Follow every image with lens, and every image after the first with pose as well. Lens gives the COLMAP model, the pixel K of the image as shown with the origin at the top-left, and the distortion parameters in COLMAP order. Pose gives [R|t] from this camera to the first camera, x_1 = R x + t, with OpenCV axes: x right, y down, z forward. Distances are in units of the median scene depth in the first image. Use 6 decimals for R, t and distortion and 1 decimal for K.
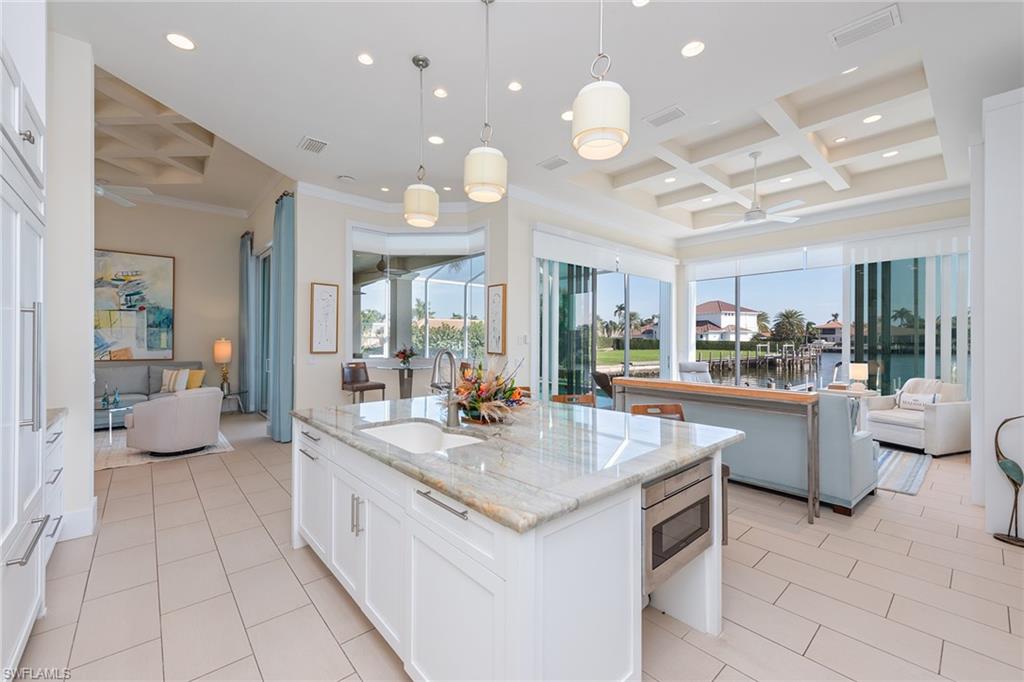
lens RADIAL K [[413.3, 0, 510.1], [0, 413.3, 337.8], [0, 0, 1]] dist [-0.000702, -0.000660]
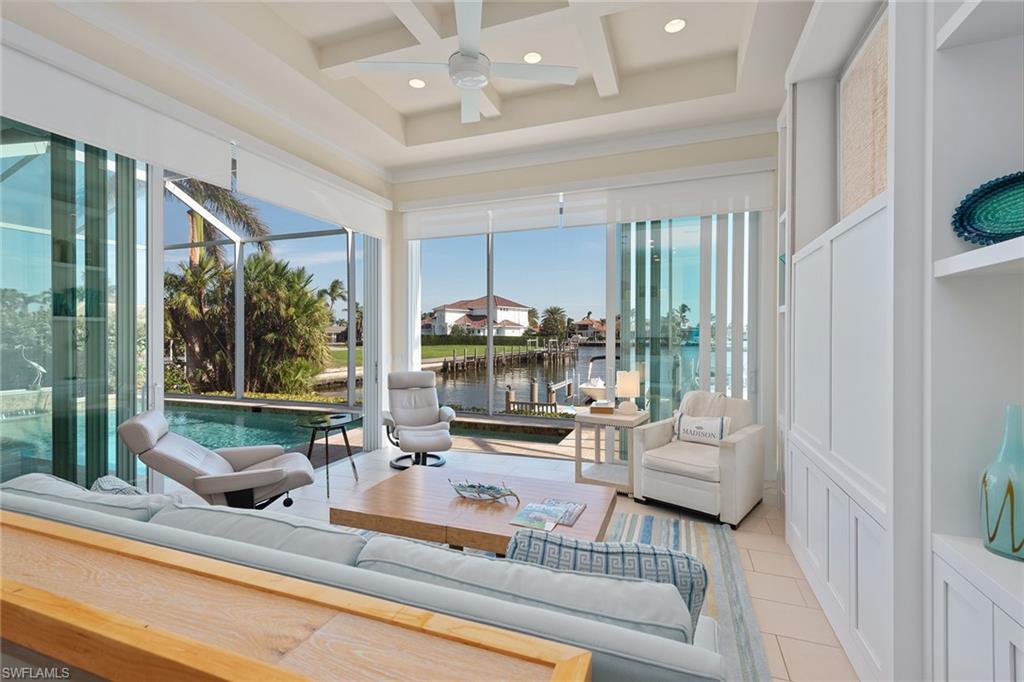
lens RADIAL K [[446.9, 0, 515.1], [0, 446.9, 339.7], [0, 0, 1]] dist [0.005107, -0.002037]
pose [[0.874869, -0.005867, 0.484325, 0.248398], [-0.001600, 0.999886, 0.015002, 0.002470], [-0.484358, -0.013899, 0.874760, 0.335362]]
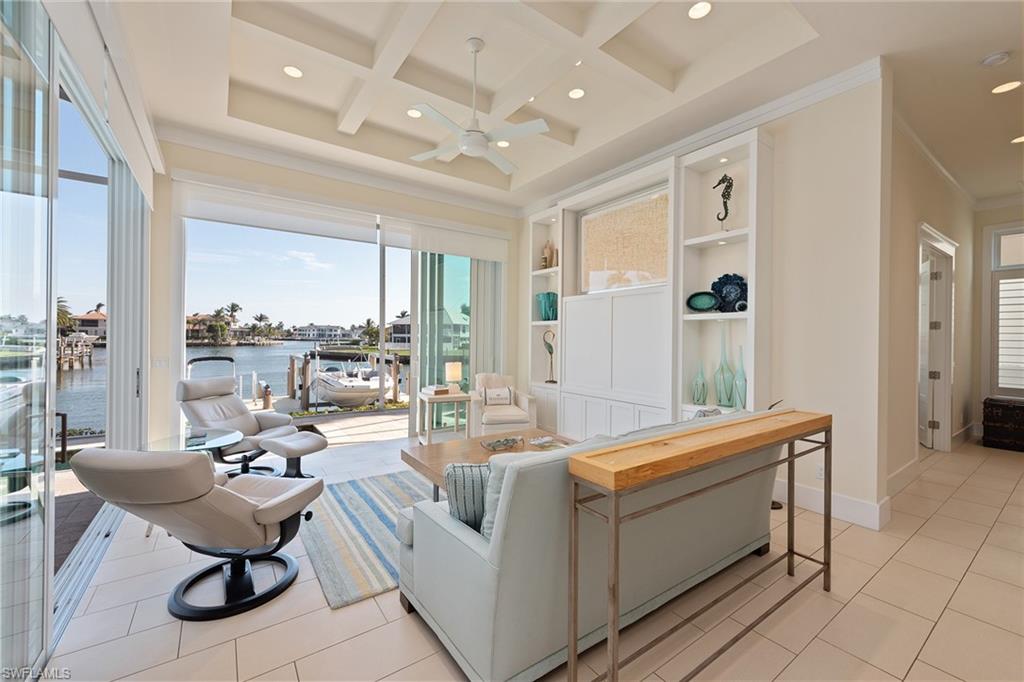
lens RADIAL K [[413.3, 0, 510.8], [0, 413.3, 339.2], [0, 0, 1]] dist [-0.000702, -0.000660]
pose [[0.101309, -0.004501, 0.994845, -0.011308], [-0.014531, 0.999876, 0.006004, 0.003360], [-0.994749, -0.015065, 0.101231, 0.537570]]
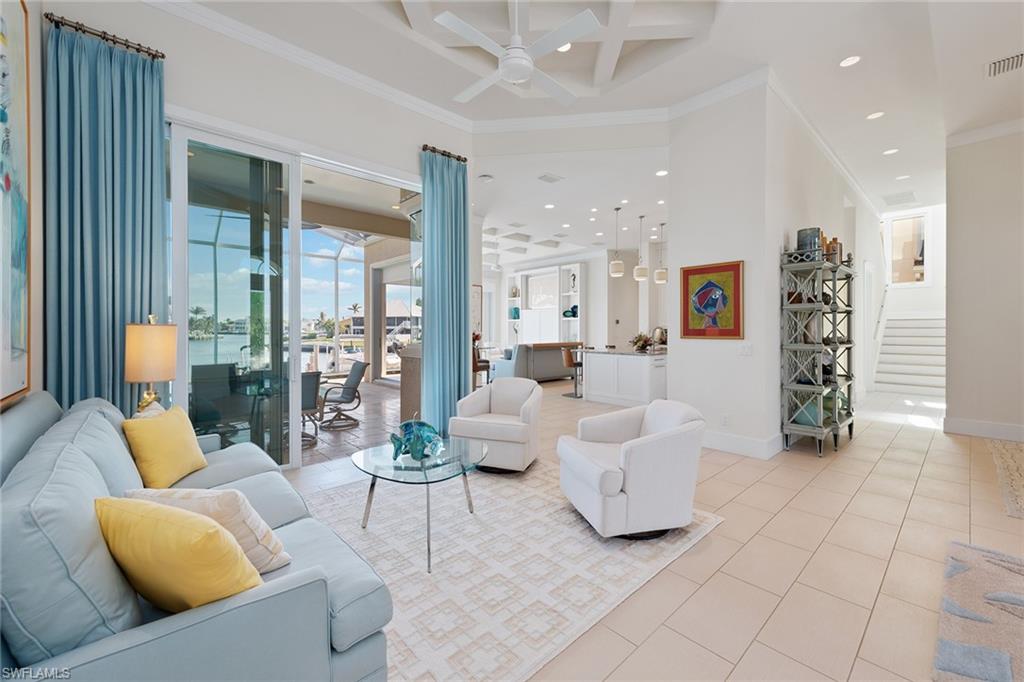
lens RADIAL K [[407.3, 0, 510.5], [0, 407.3, 331.1], [0, 0, 1]] dist [0.006634, -0.001157]
pose [[-0.015203, -0.007692, 0.999855, -0.932107], [-0.003104, 0.999966, 0.007646, 0.009945], [-0.999880, -0.002988, -0.015226, 0.589332]]
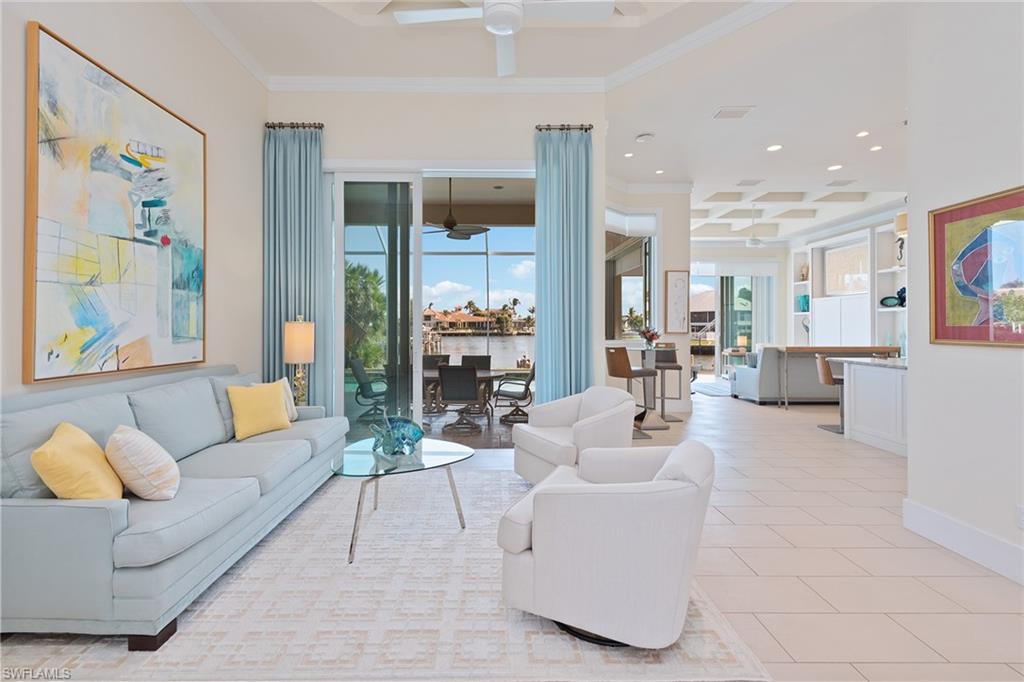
lens RADIAL K [[446.9, 0, 497.4], [0, 446.9, 324.7], [0, 0, 1]] dist [0.005107, -0.002037]
pose [[0.654789, -0.001282, 0.755811, -0.831607], [-0.000317, 0.999998, 0.001971, 0.009155], [-0.755812, -0.001530, 0.654787, 0.375688]]
